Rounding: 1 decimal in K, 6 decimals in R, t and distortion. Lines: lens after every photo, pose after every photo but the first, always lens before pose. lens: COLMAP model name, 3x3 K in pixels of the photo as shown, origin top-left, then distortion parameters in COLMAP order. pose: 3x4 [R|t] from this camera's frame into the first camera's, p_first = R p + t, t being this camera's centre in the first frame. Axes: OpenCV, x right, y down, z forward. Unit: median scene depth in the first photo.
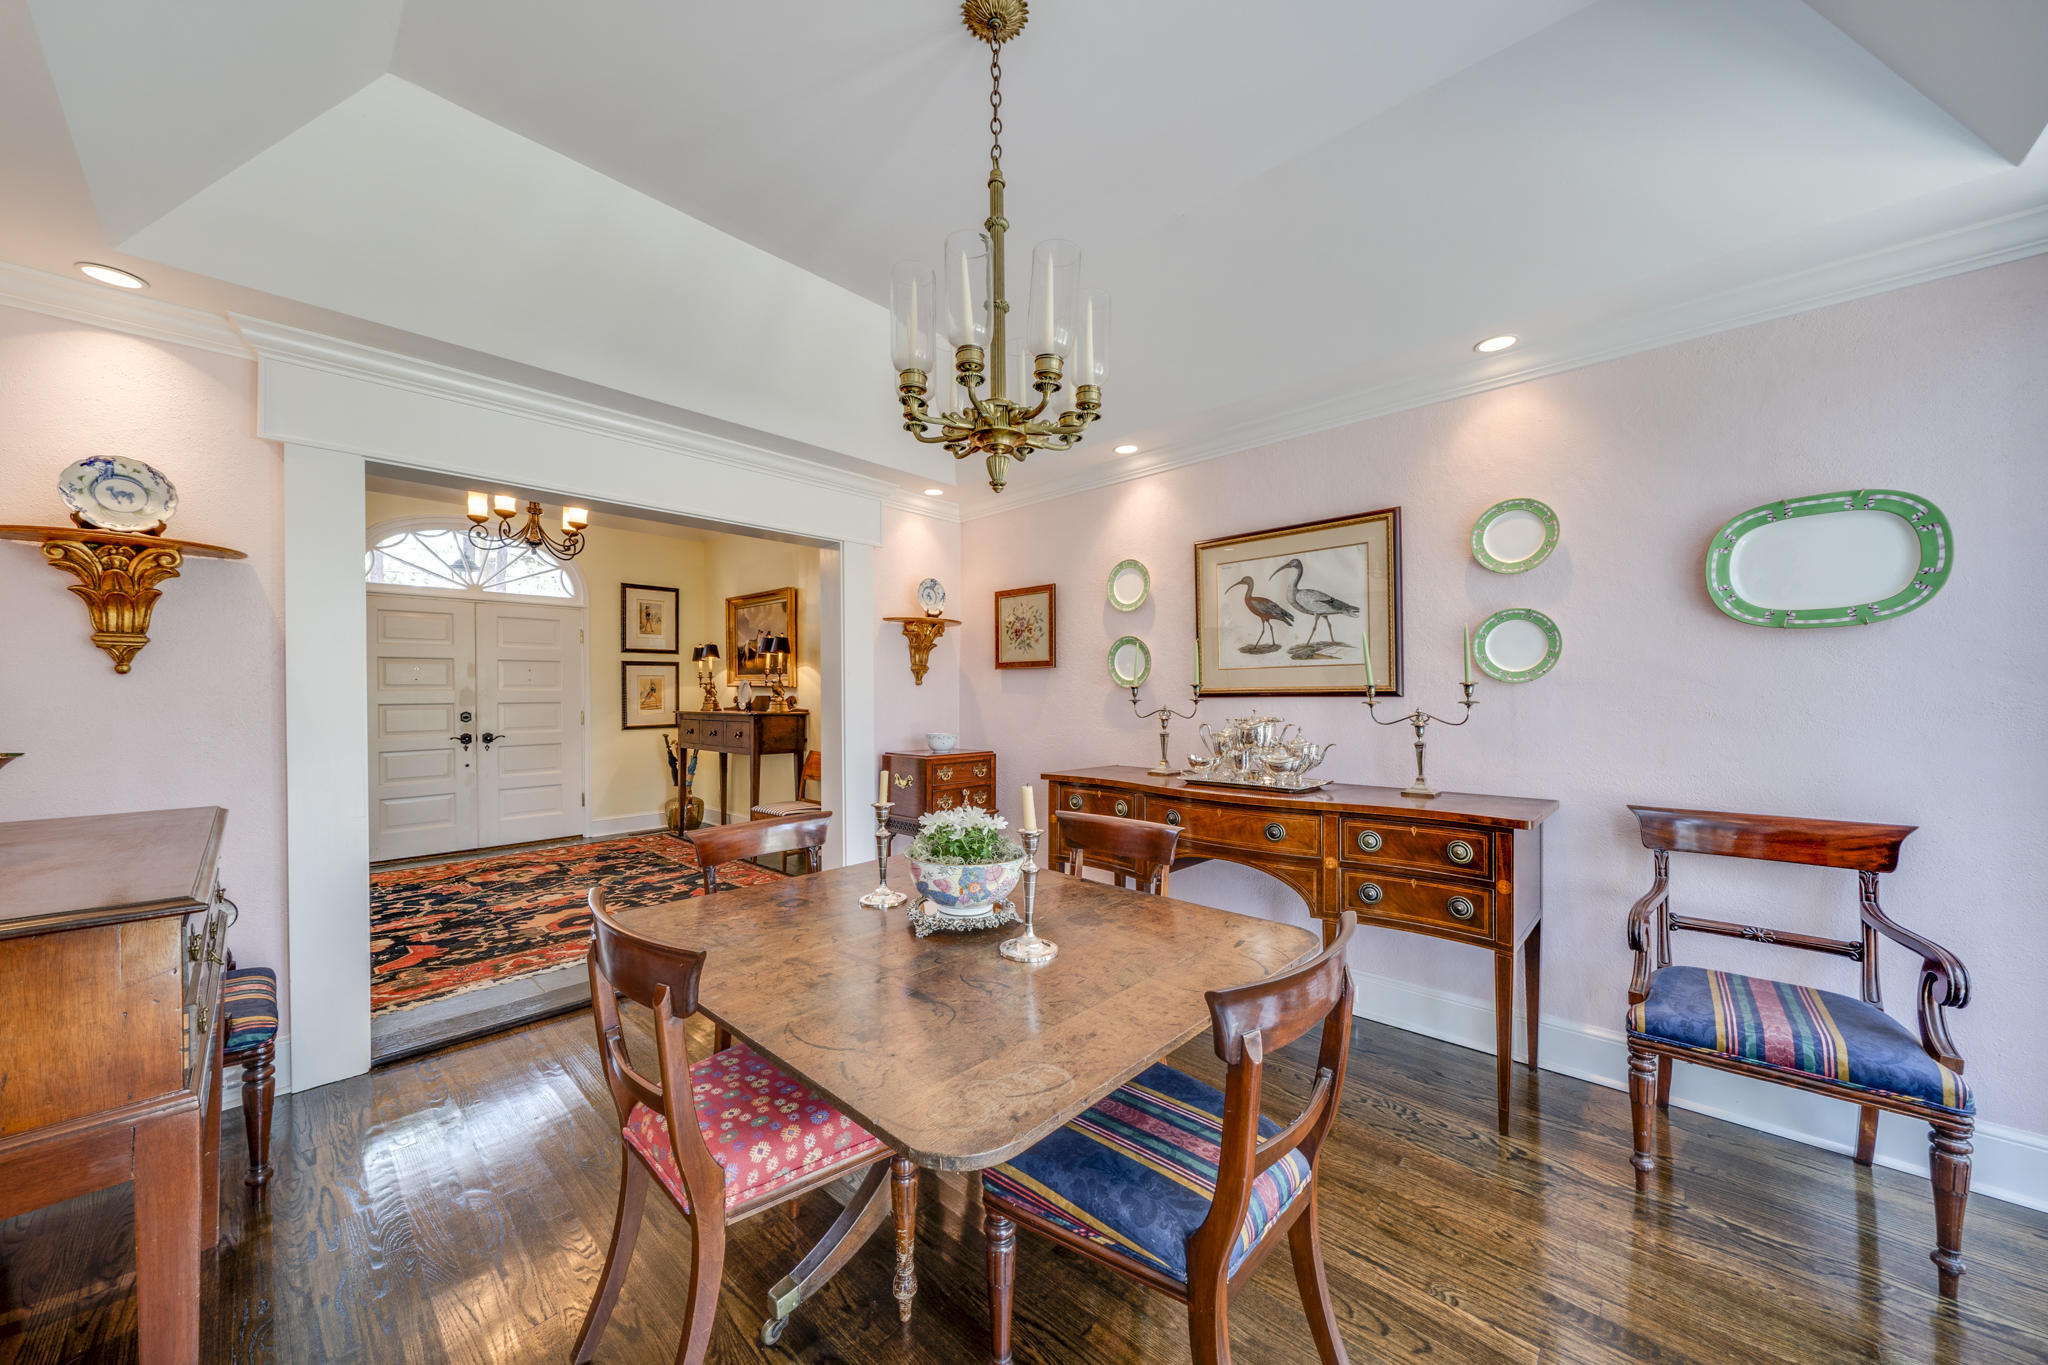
lens RADIAL K [[715.6, 0, 1021.3], [0, 715.6, 695.4], [0, 0, 1]] dist [-0.001939, -0.000361]
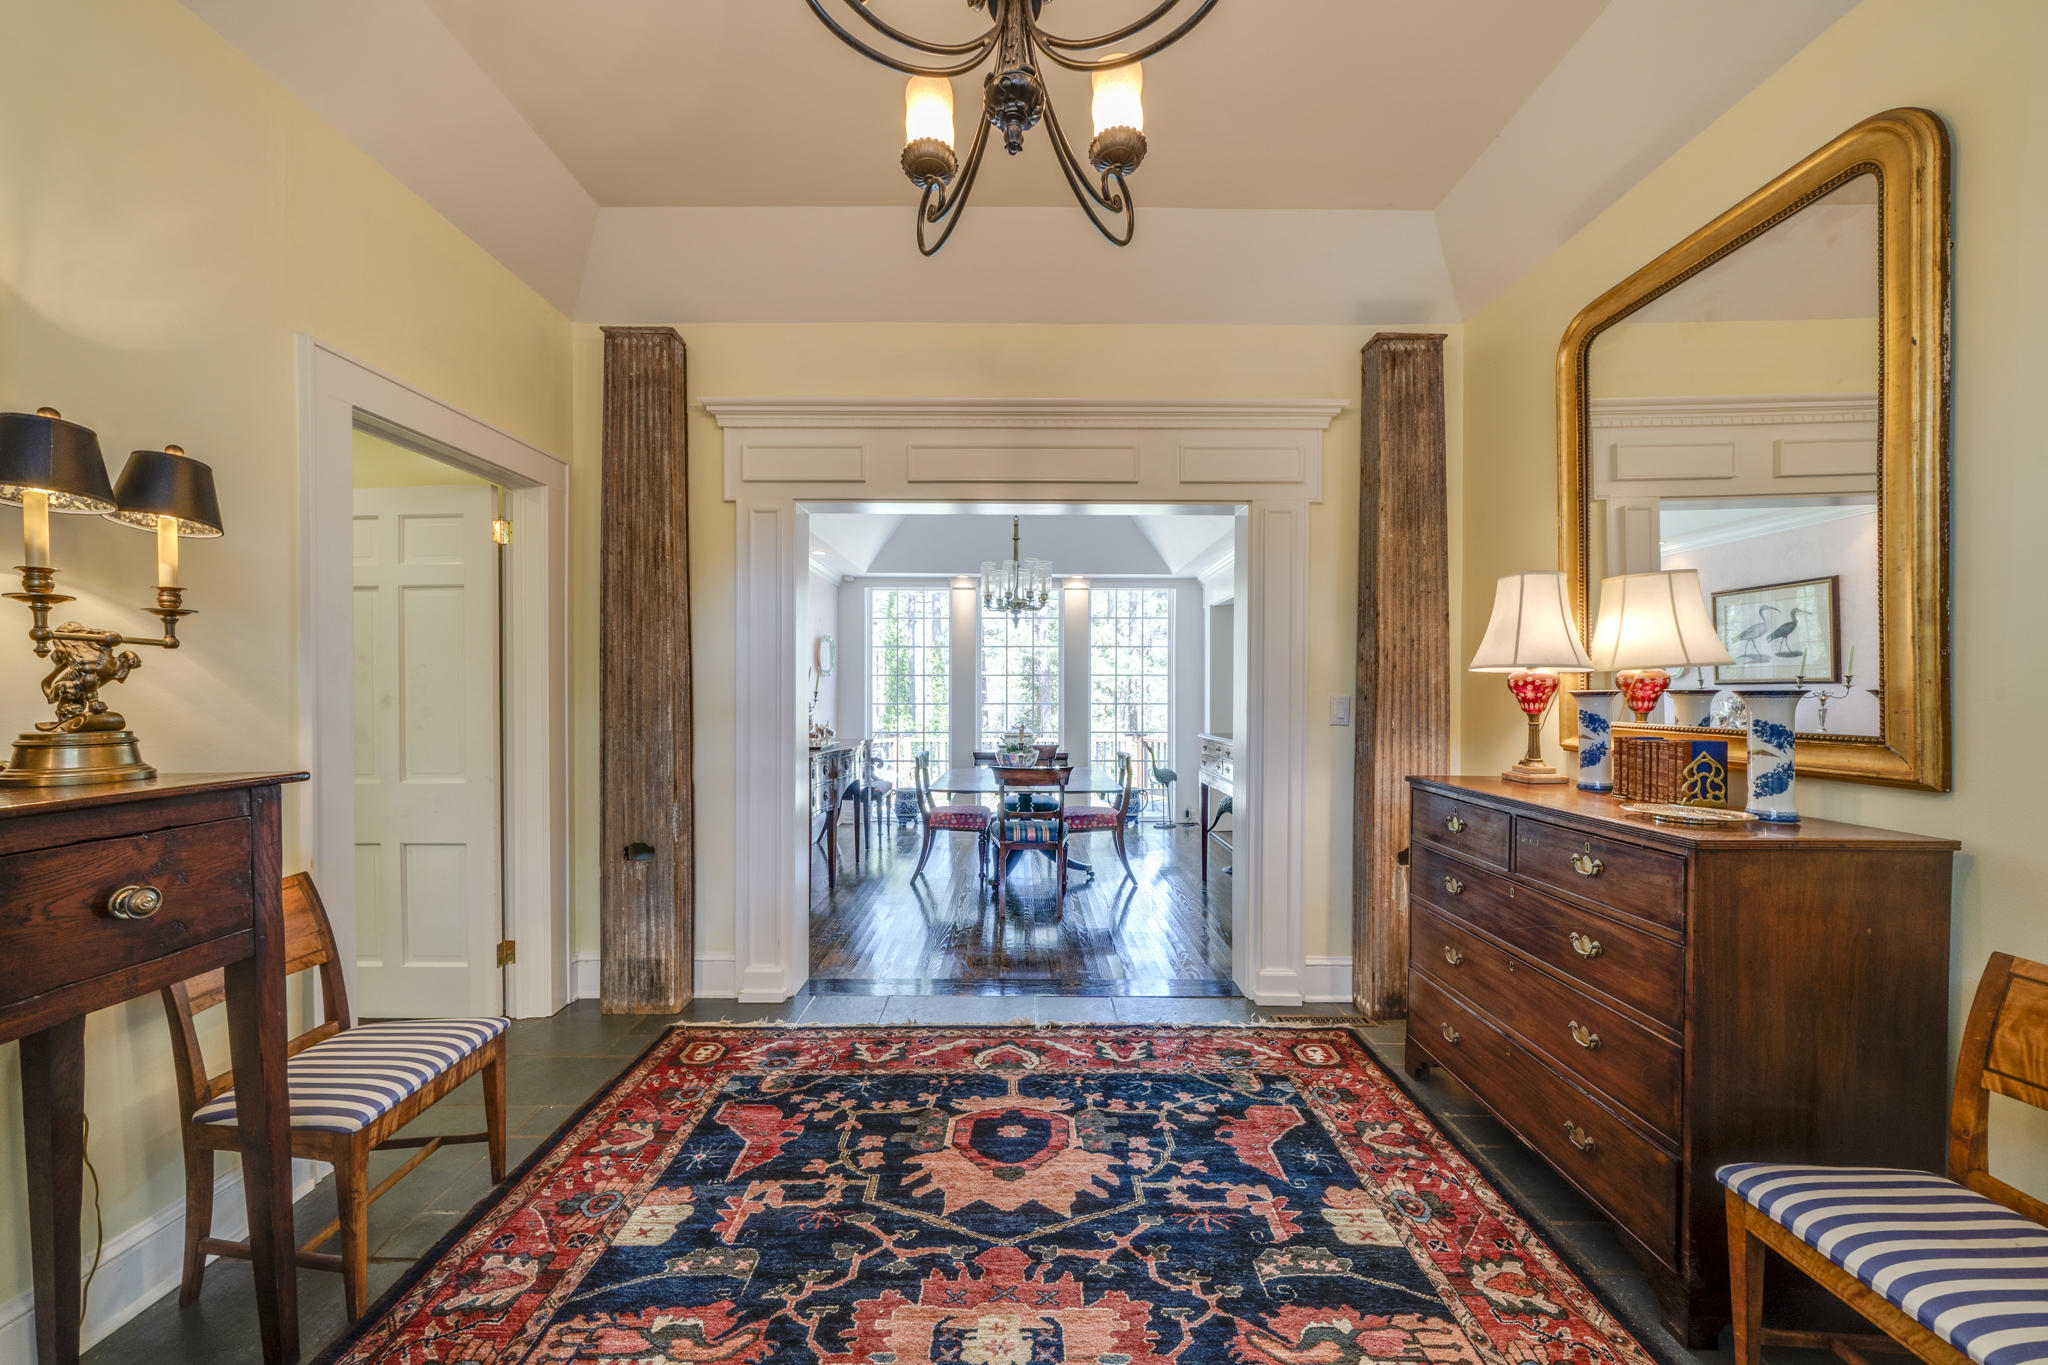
lens RADIAL K [[743.2, 0, 1017.2], [0, 743.2, 697.2], [0, 0, 1]] dist [-0.002283, -0.000126]
pose [[-0.679222, 0.001867, 0.733931, -1.142130], [0.004355, 0.999989, 0.001486, -0.000188], [-0.733920, 0.004205, -0.679222, 1.534541]]
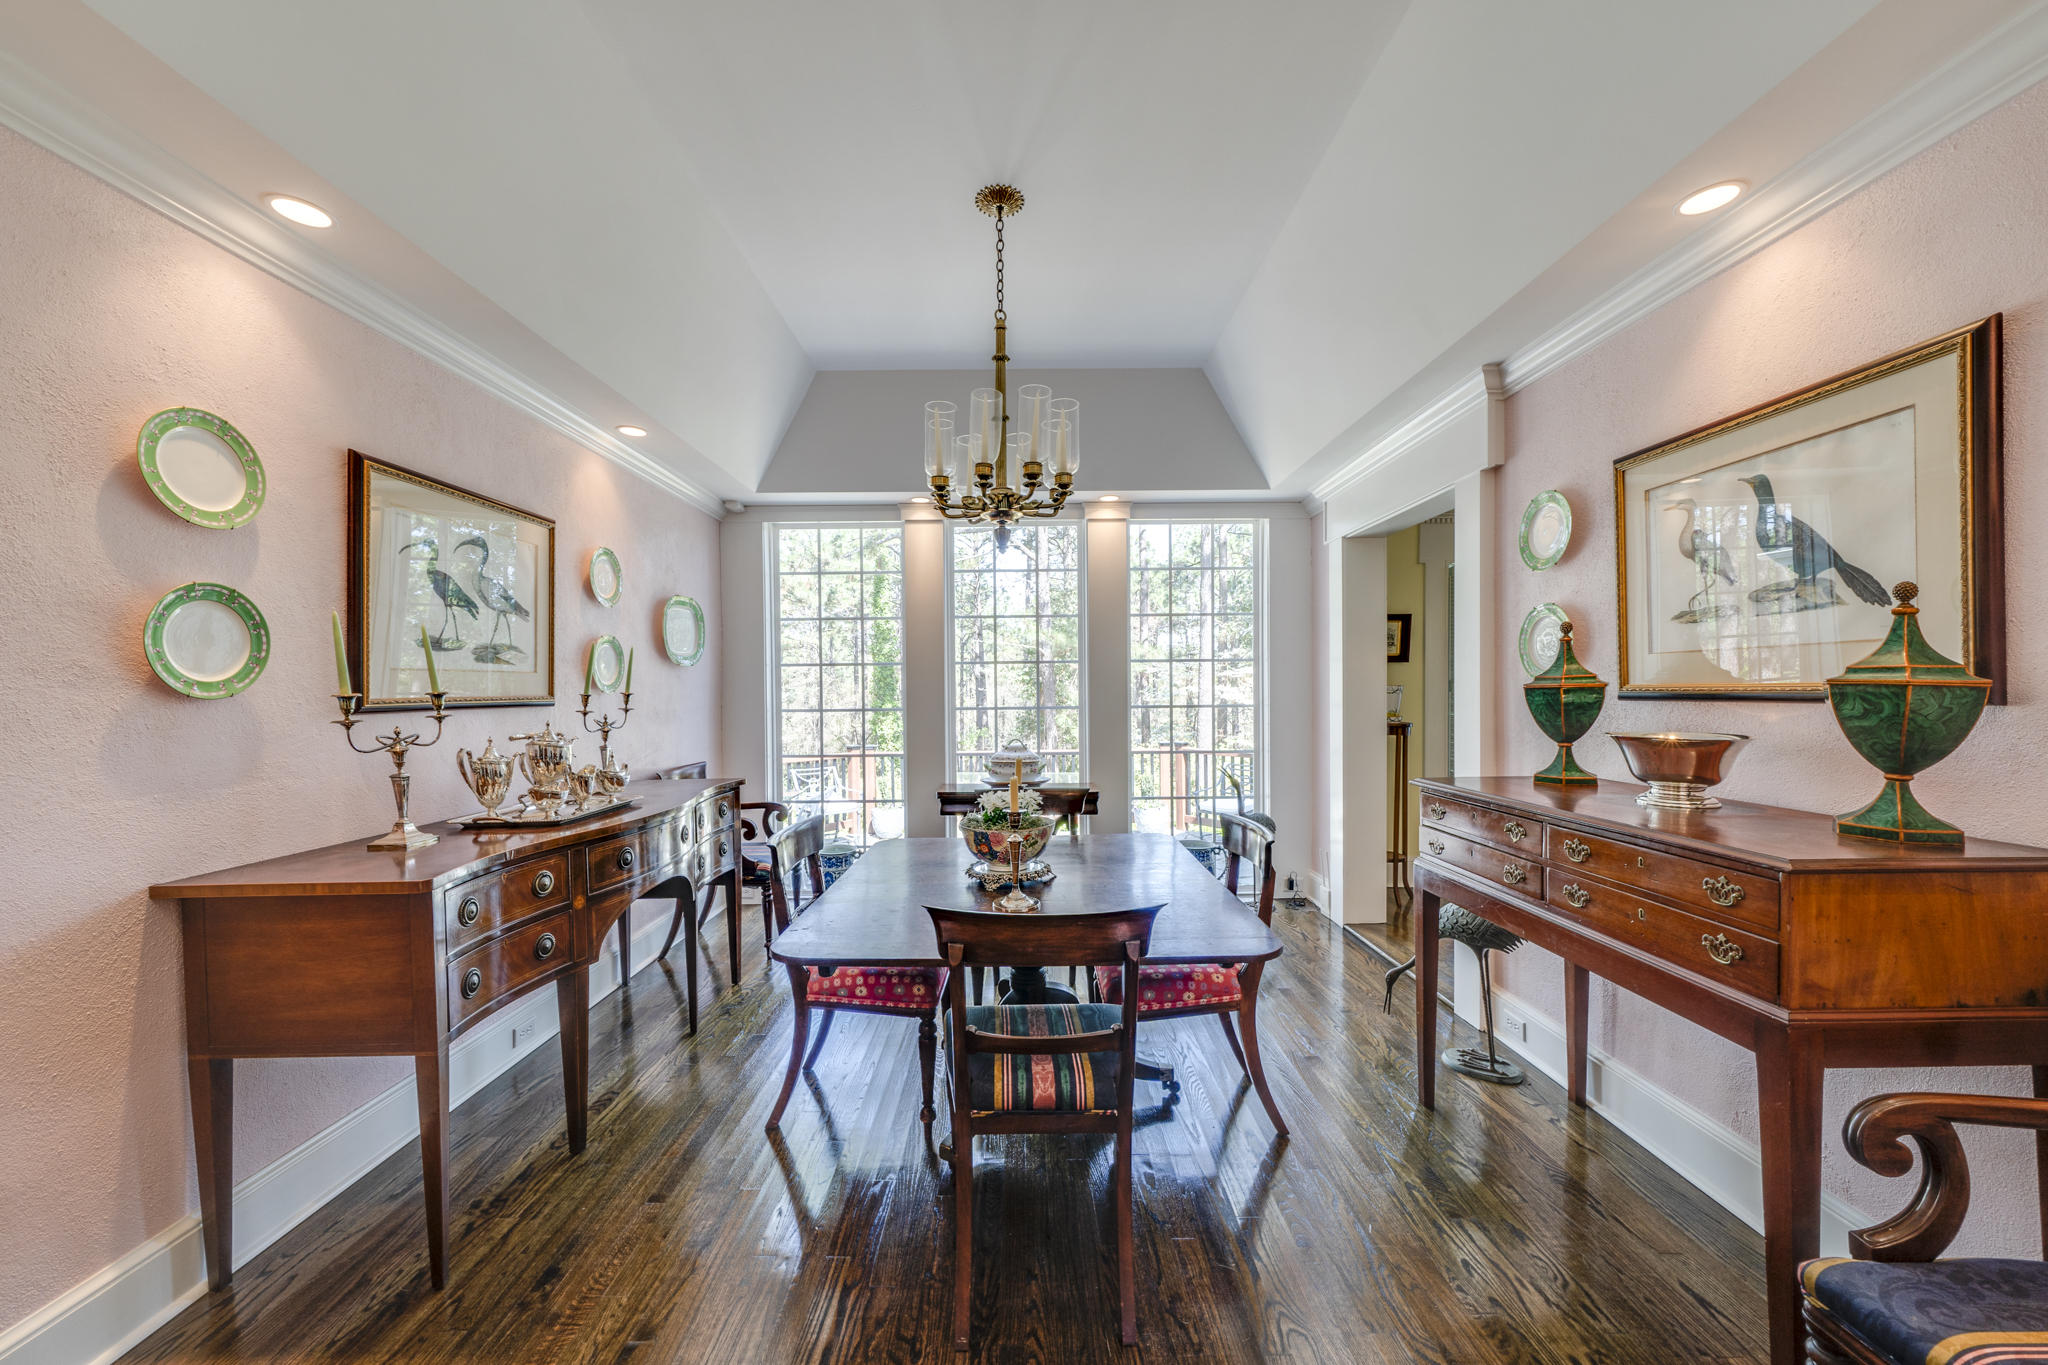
lens RADIAL K [[743.2, 0, 1017.2], [0, 743.2, 697.2], [0, 0, 1]] dist [-0.002283, -0.000126]
pose [[-0.679364, 0.005422, 0.733782, -0.544793], [0.015133, 0.999864, 0.006622, -0.006682], [-0.733646, 0.015604, -0.679353, 0.969303]]
